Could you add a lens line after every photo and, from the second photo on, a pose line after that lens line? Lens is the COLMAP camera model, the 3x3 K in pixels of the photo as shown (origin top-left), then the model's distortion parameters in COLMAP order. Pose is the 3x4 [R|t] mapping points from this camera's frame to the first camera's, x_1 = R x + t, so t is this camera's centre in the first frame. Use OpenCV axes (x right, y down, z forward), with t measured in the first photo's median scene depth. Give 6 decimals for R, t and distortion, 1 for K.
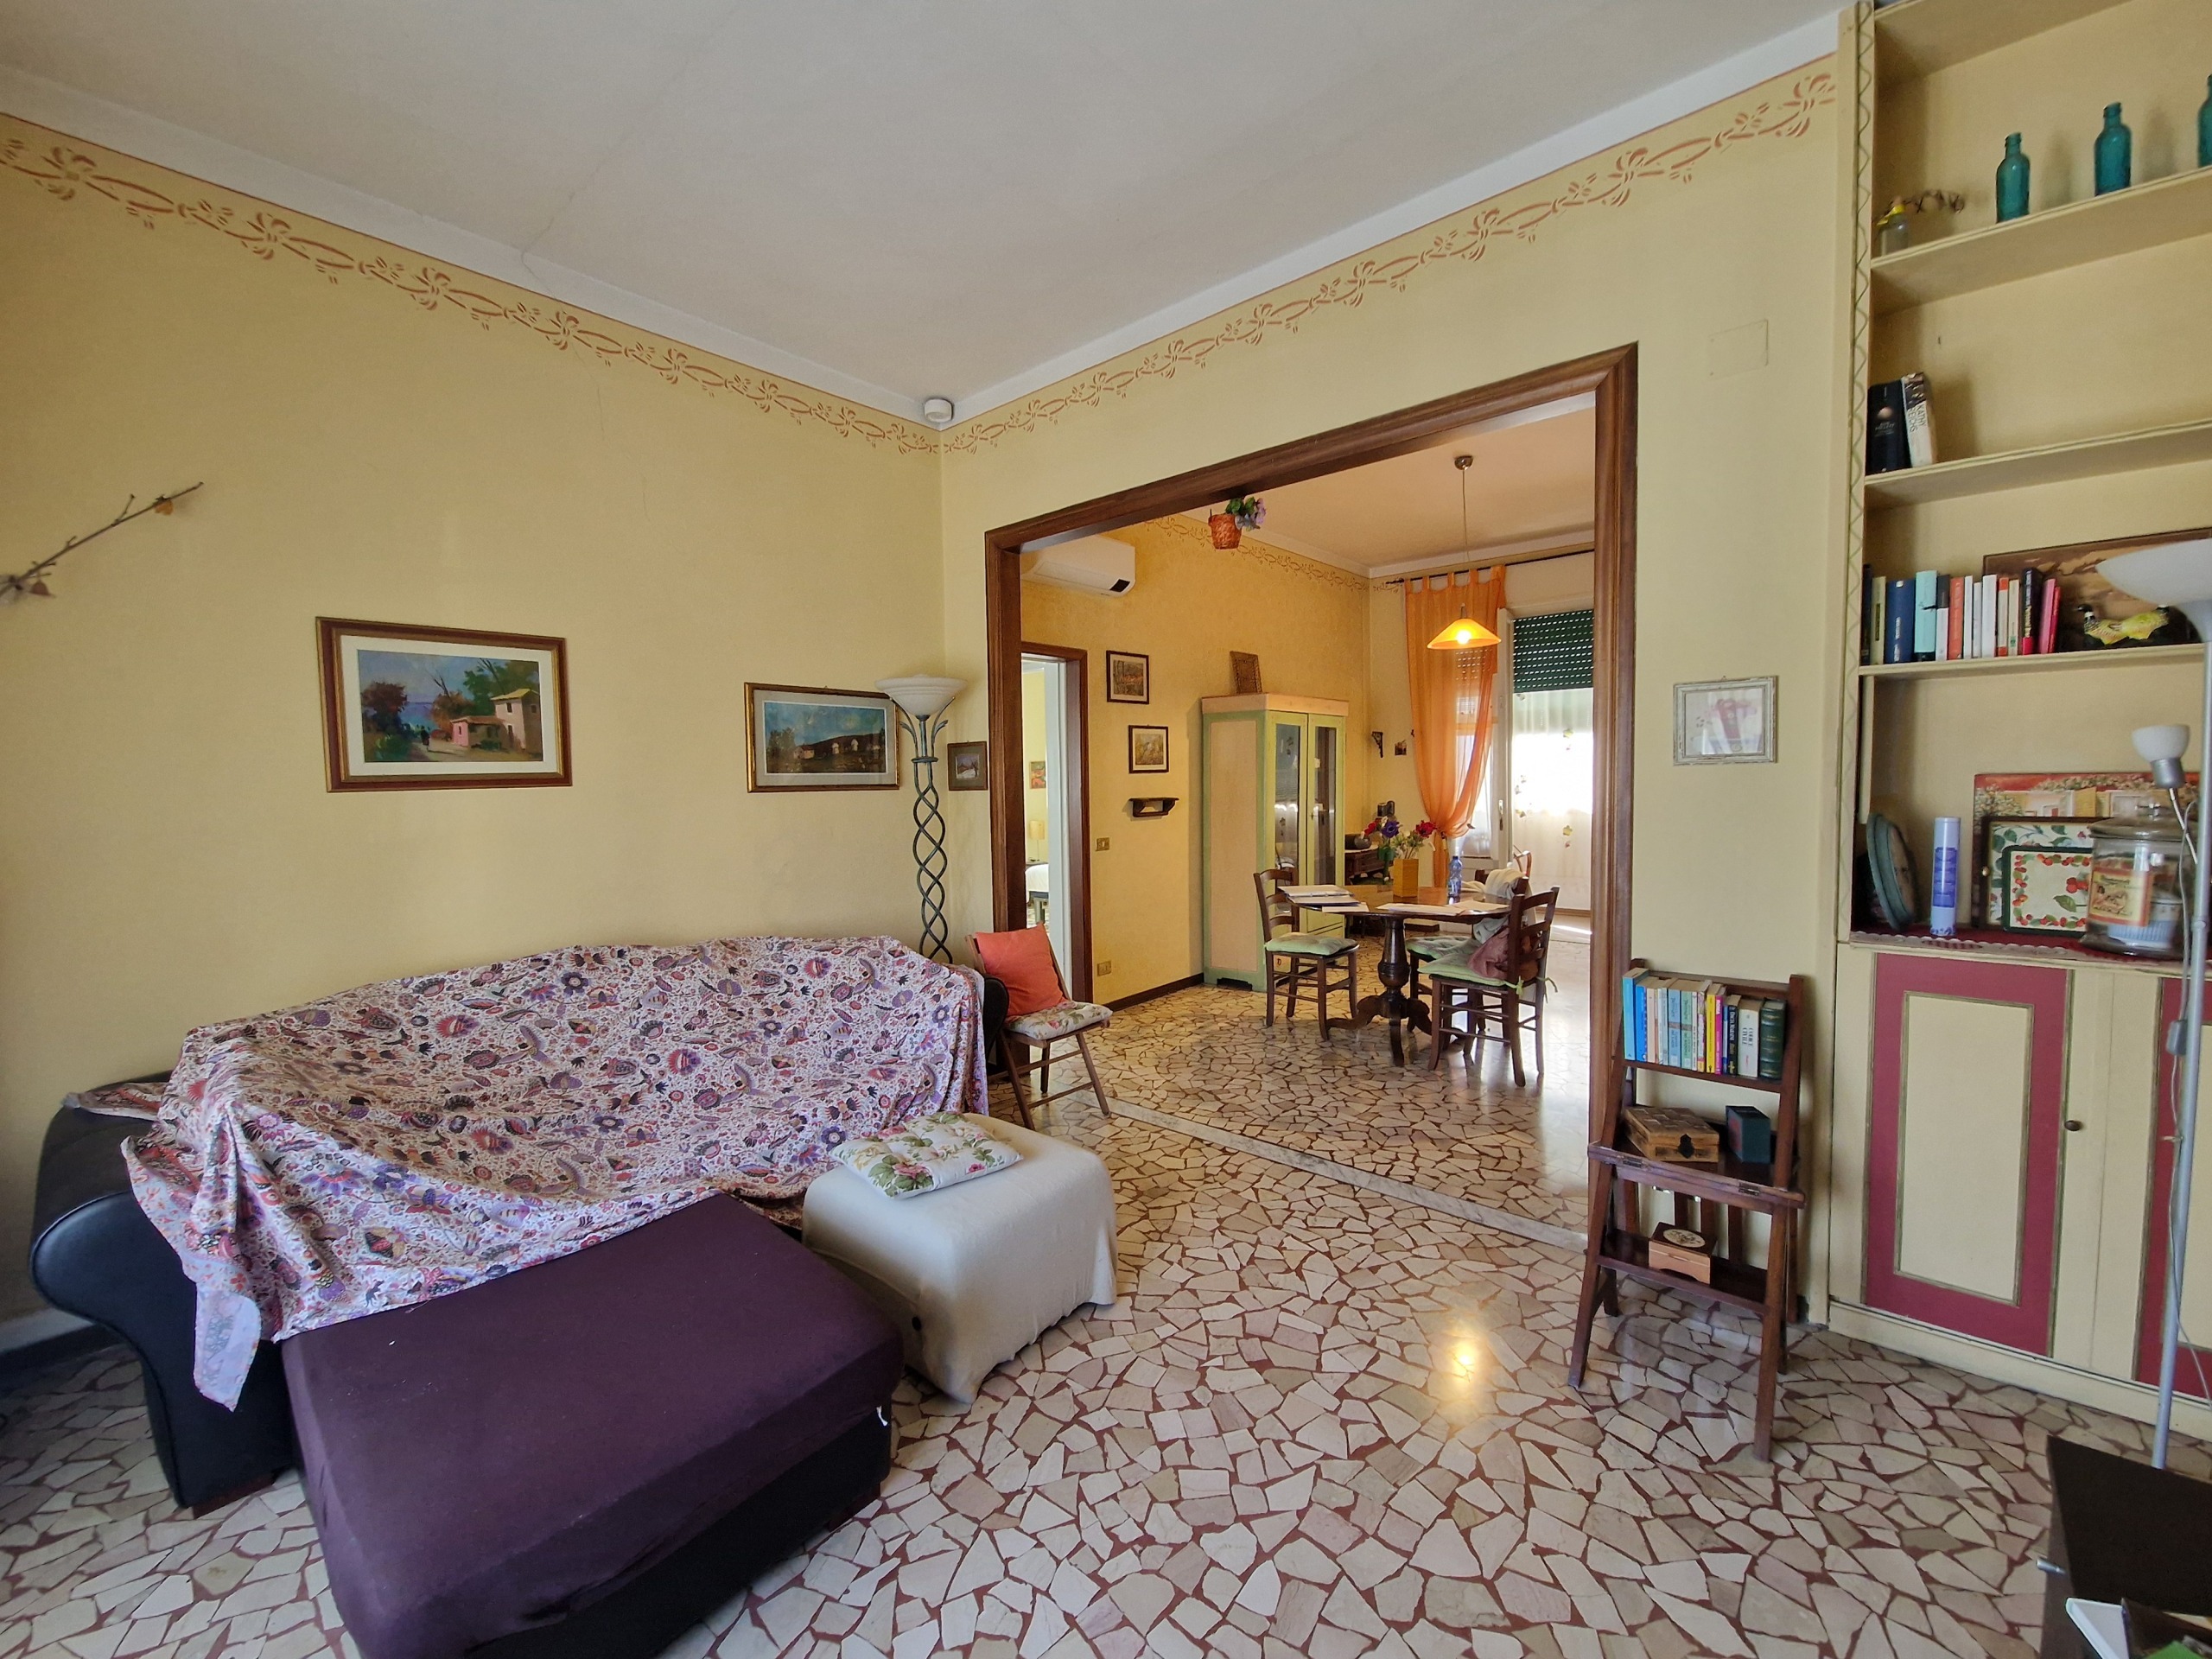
lens RADIAL K [[897.3, 0, 1085.6], [0, 897.3, 824.8], [0, 0, 1]] dist [0.003115, -0.003507]
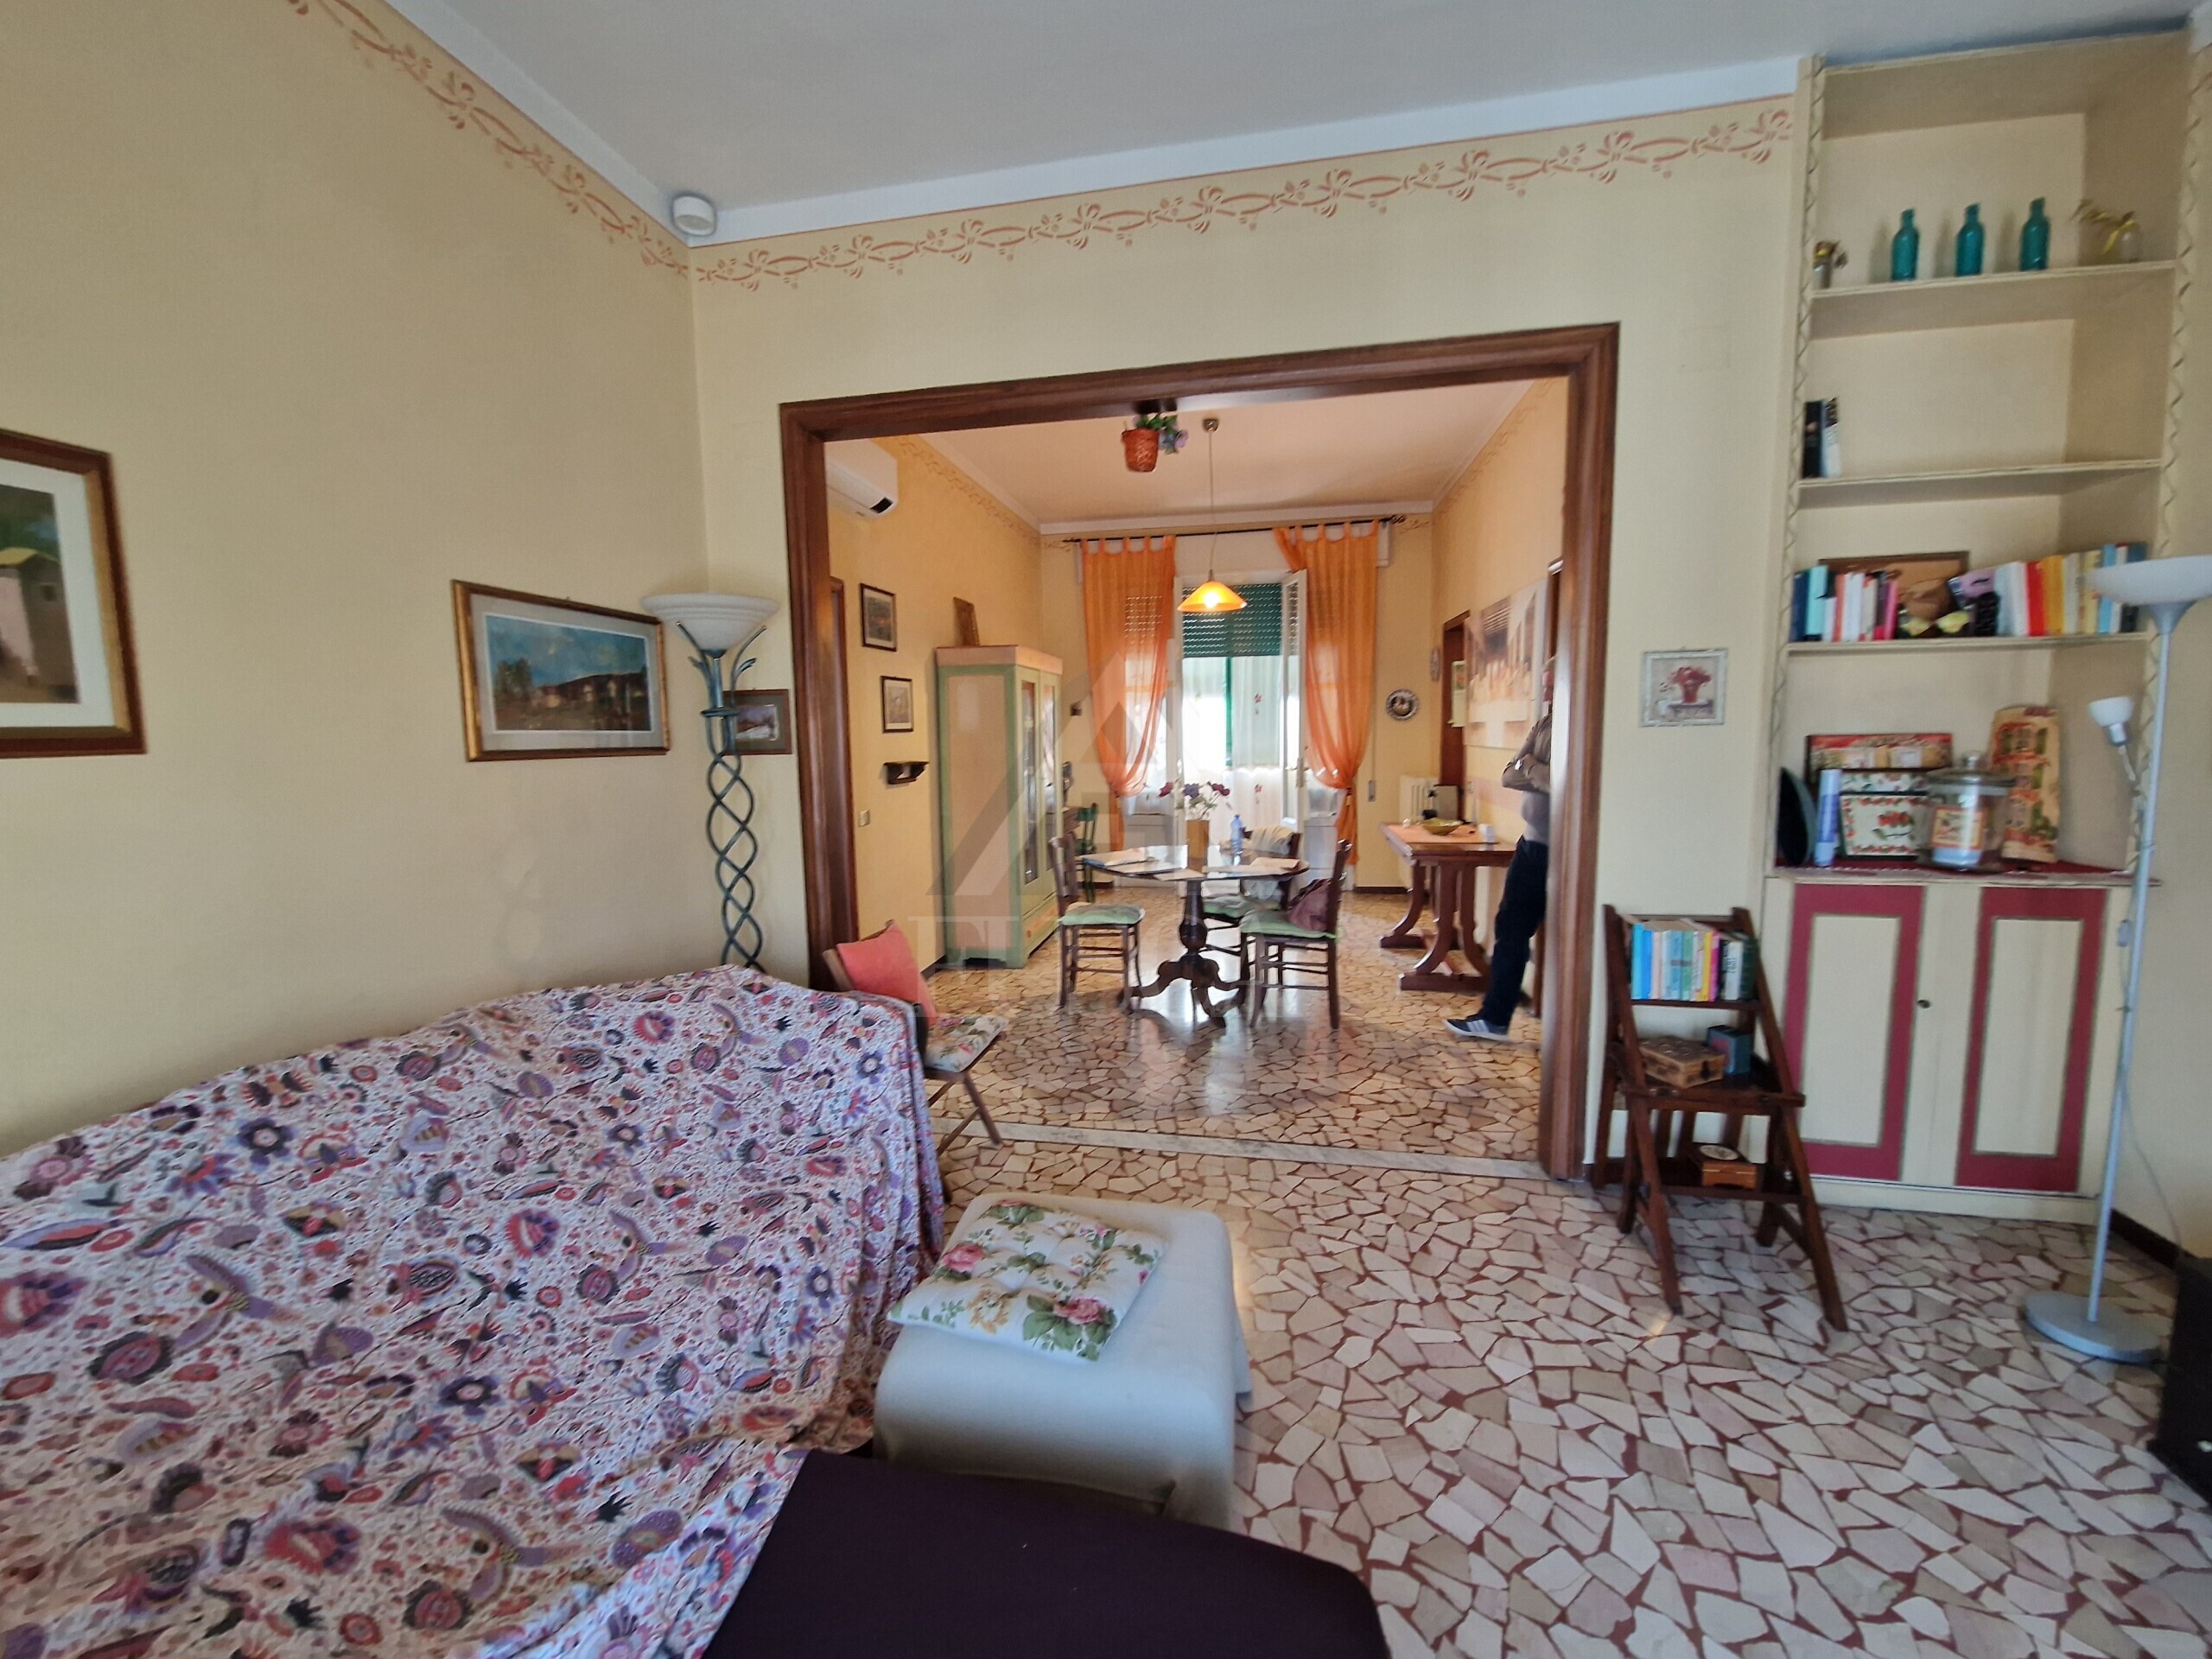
lens RADIAL K [[897.3, 0, 1087.6], [0, 897.3, 826.8], [0, 0, 1]] dist [0.003115, -0.003507]
pose [[0.865693, -0.048687, 0.498202, -0.424992], [0.026058, 0.998292, 0.052281, -0.016624], [-0.499897, -0.032277, 0.865483, 0.342383]]
